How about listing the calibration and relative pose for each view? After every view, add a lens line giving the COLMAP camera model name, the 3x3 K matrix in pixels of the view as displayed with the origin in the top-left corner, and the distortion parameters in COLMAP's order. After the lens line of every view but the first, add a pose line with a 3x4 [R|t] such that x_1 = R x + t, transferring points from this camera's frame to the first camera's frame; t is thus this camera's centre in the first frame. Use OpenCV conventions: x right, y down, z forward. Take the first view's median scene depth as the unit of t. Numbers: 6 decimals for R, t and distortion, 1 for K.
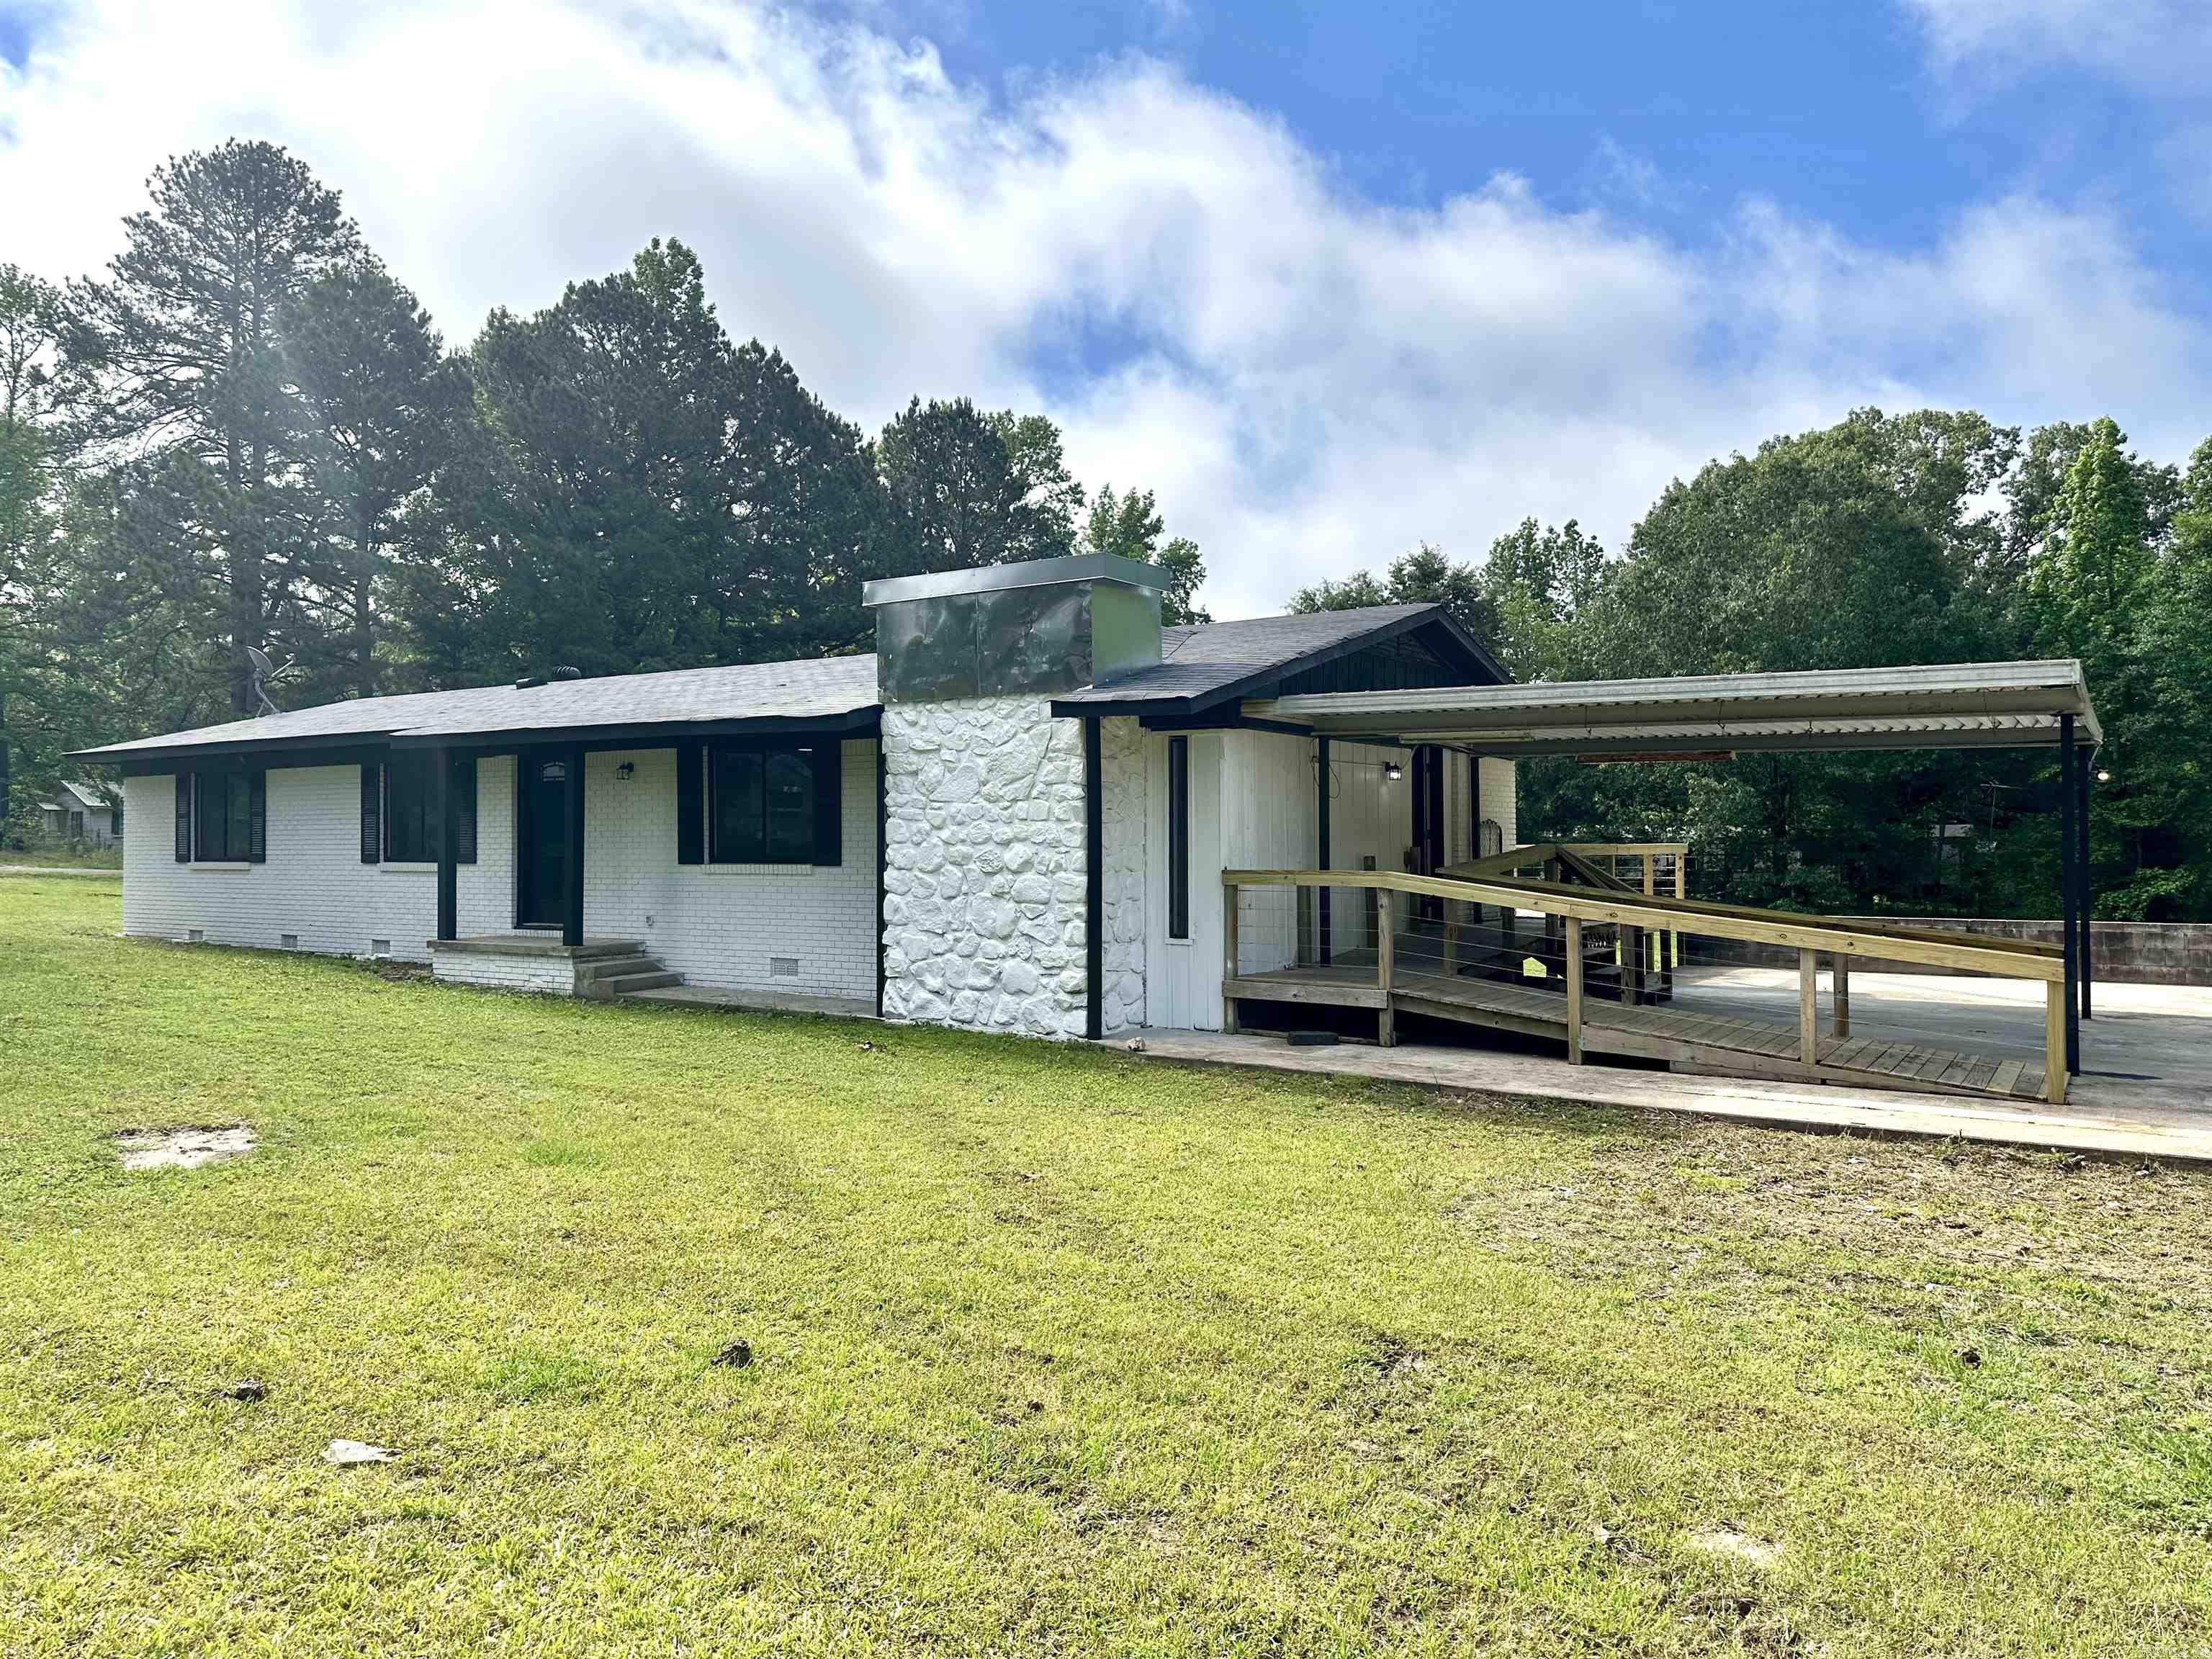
lens RADIAL K [[1549.8, 0, 1105.4], [0, 1549.8, 838.2], [0, 0, 1]] dist [0.042748, -0.046192]
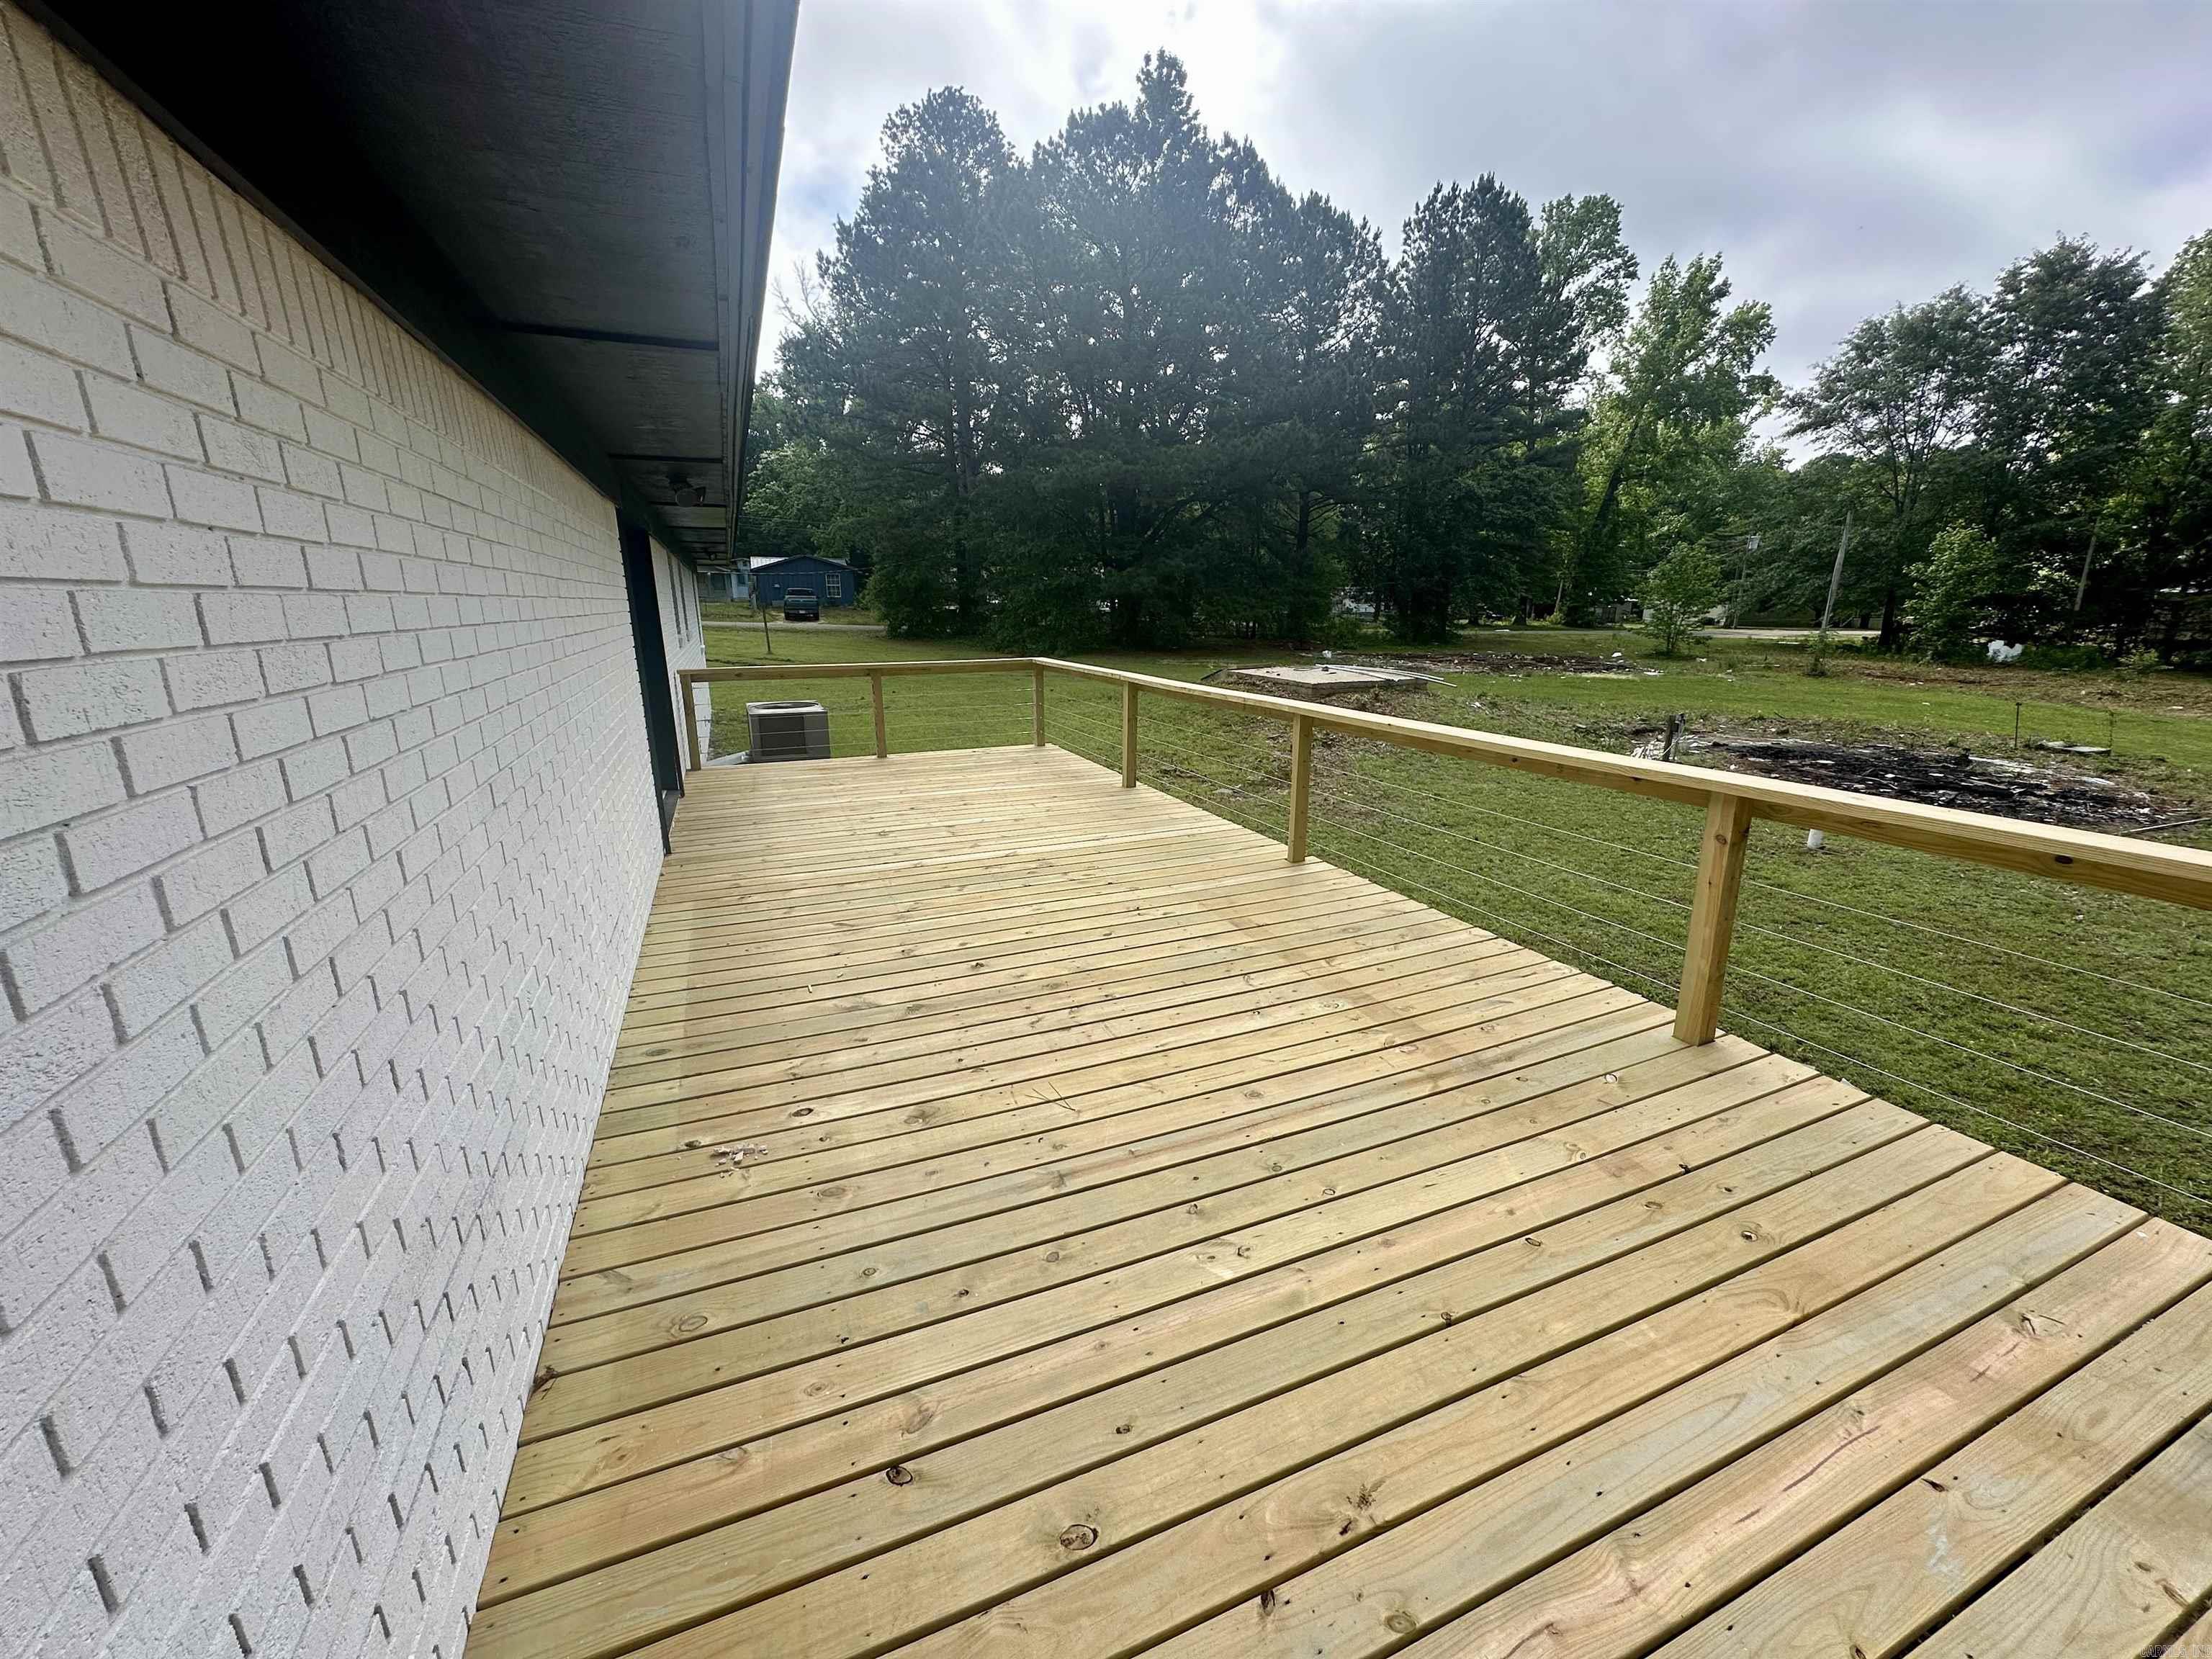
lens RADIAL K [[879.5, 0, 1104.2], [0, 879.5, 836.2], [0, 0, 1]] dist [-0.003910, 0.000678]
pose [[0.828961, 0.135662, -0.542604, 0.424934], [0.015345, 0.964256, 0.264527, -0.034416], [0.559095, -0.227609, 0.797249, 1.406721]]
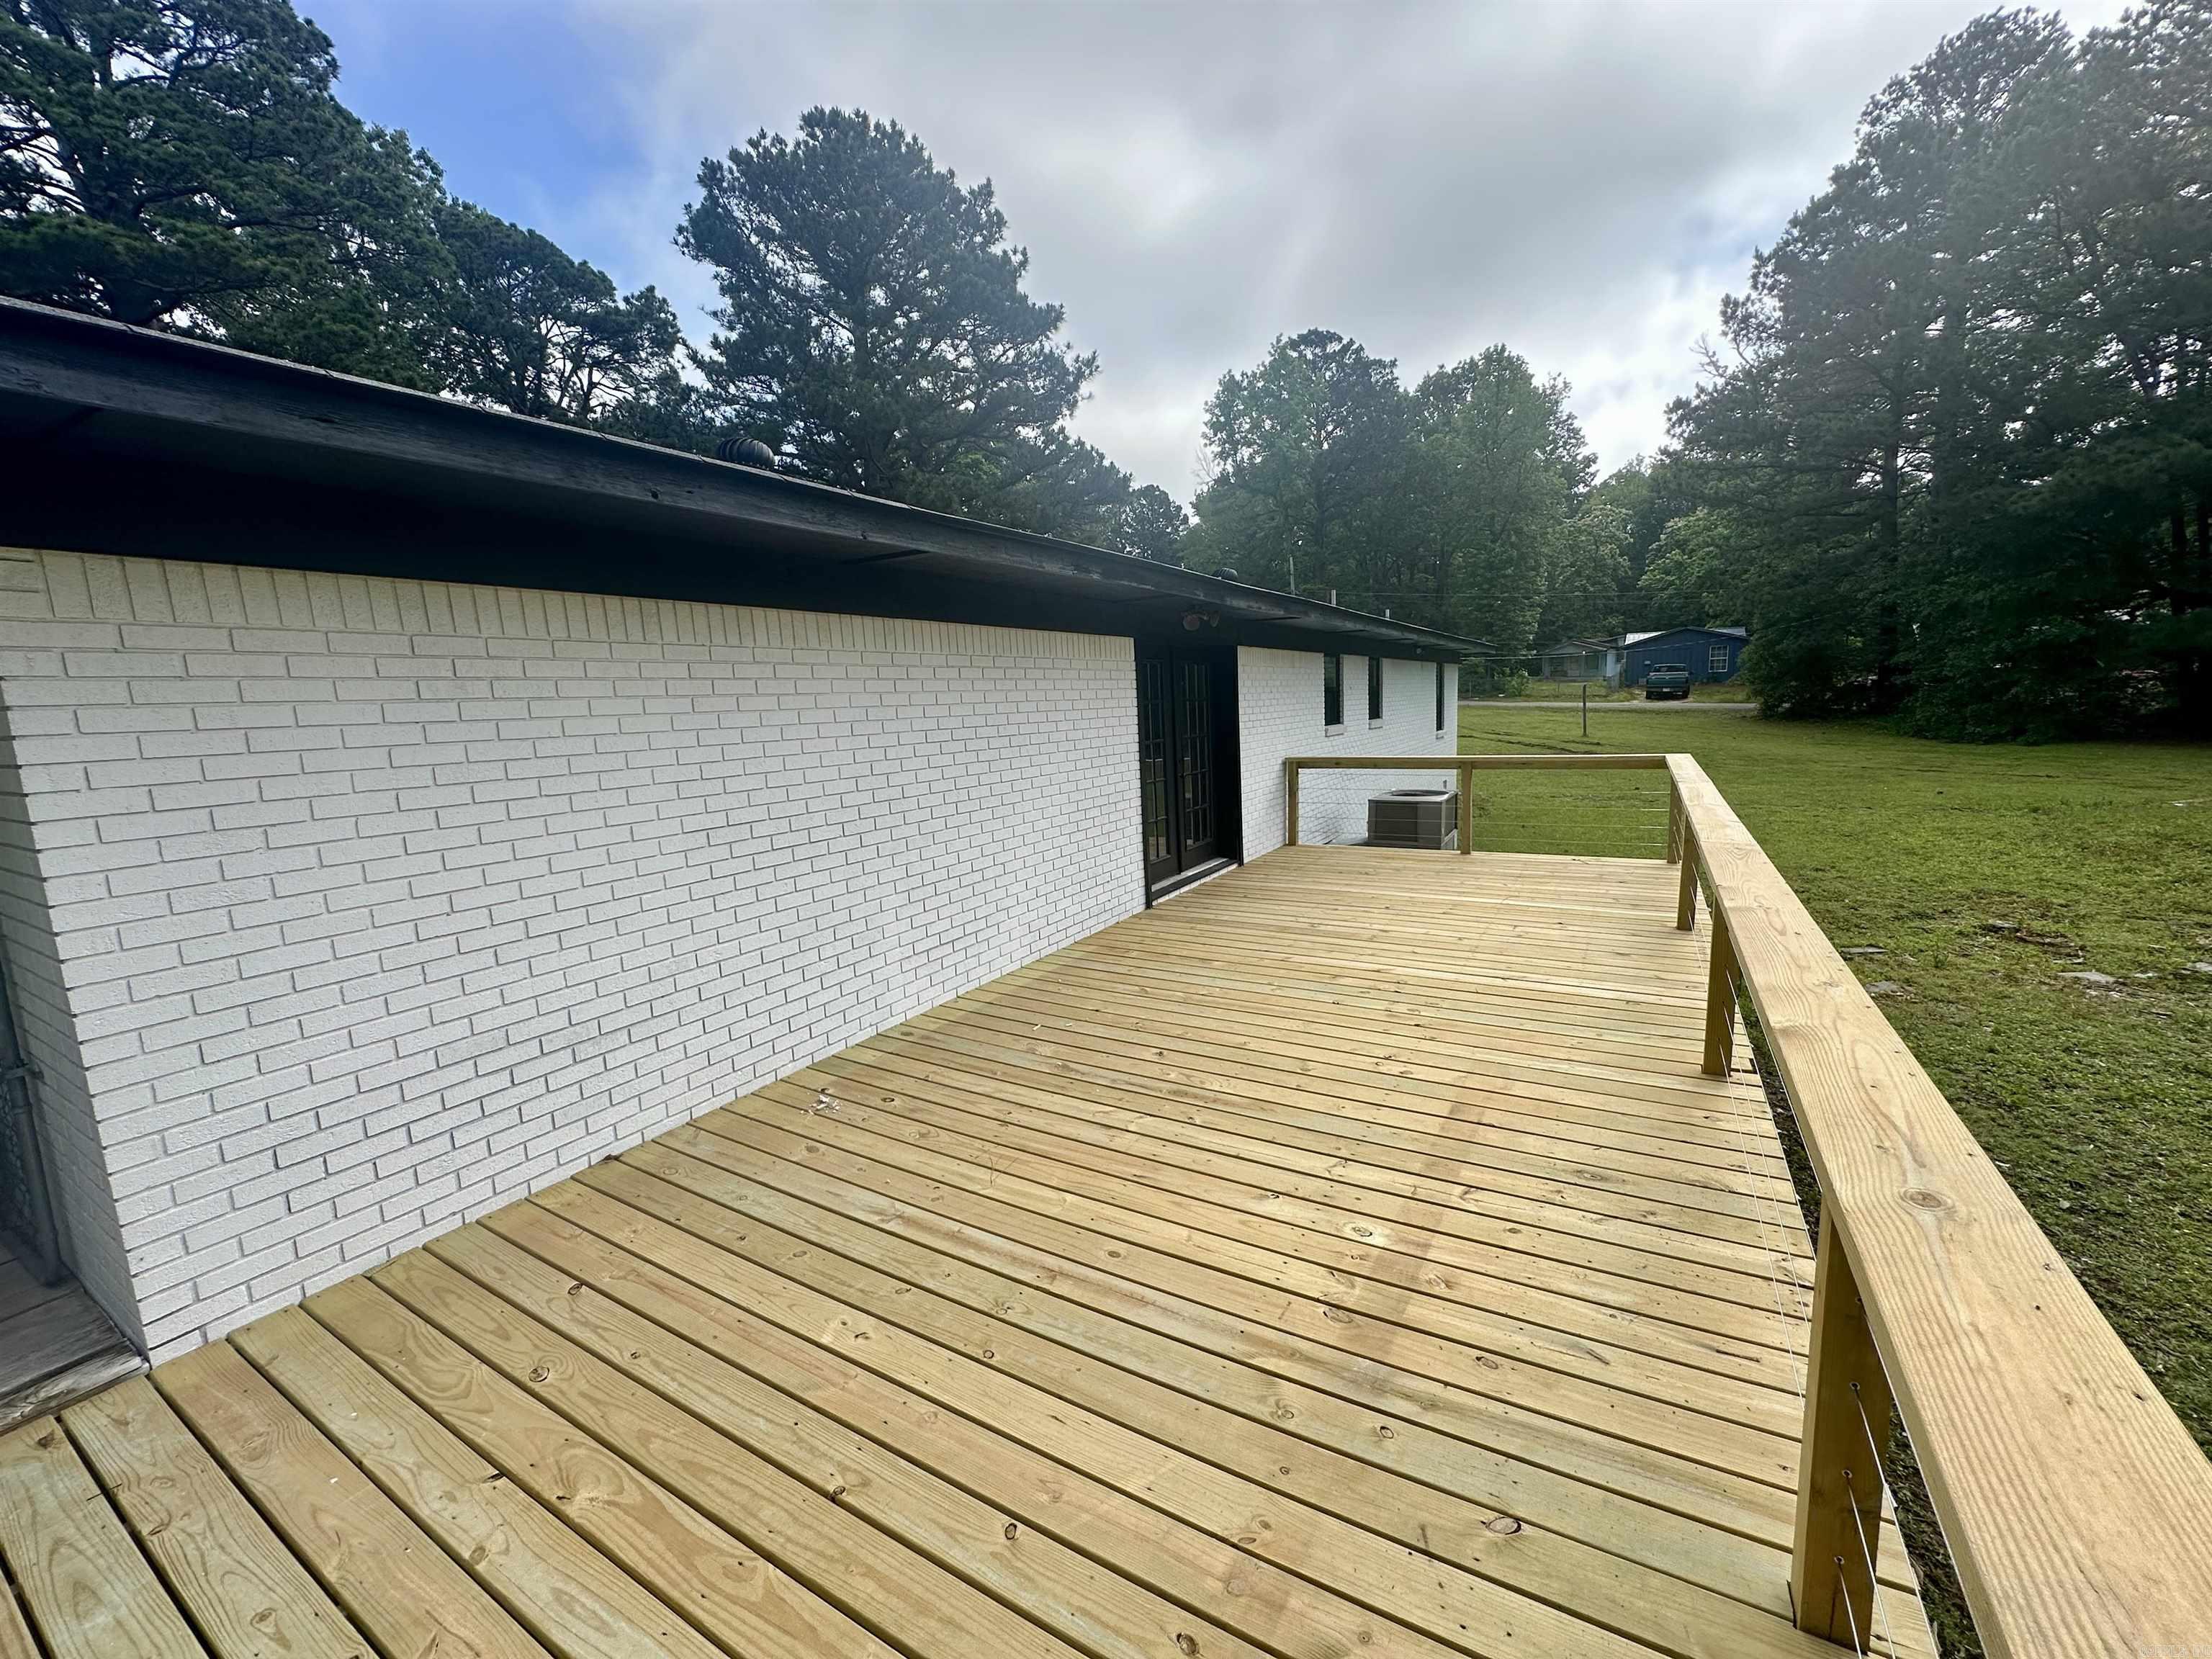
lens RADIAL K [[879.5, 0, 1089.0], [0, 879.5, 827.8], [0, 0, 1]] dist [-0.003910, 0.000678]
pose [[0.042116, 0.132508, -0.990287, 0.513332], [0.053637, 0.989437, 0.134676, -0.035204], [0.997672, -0.058788, 0.034563, 1.555915]]
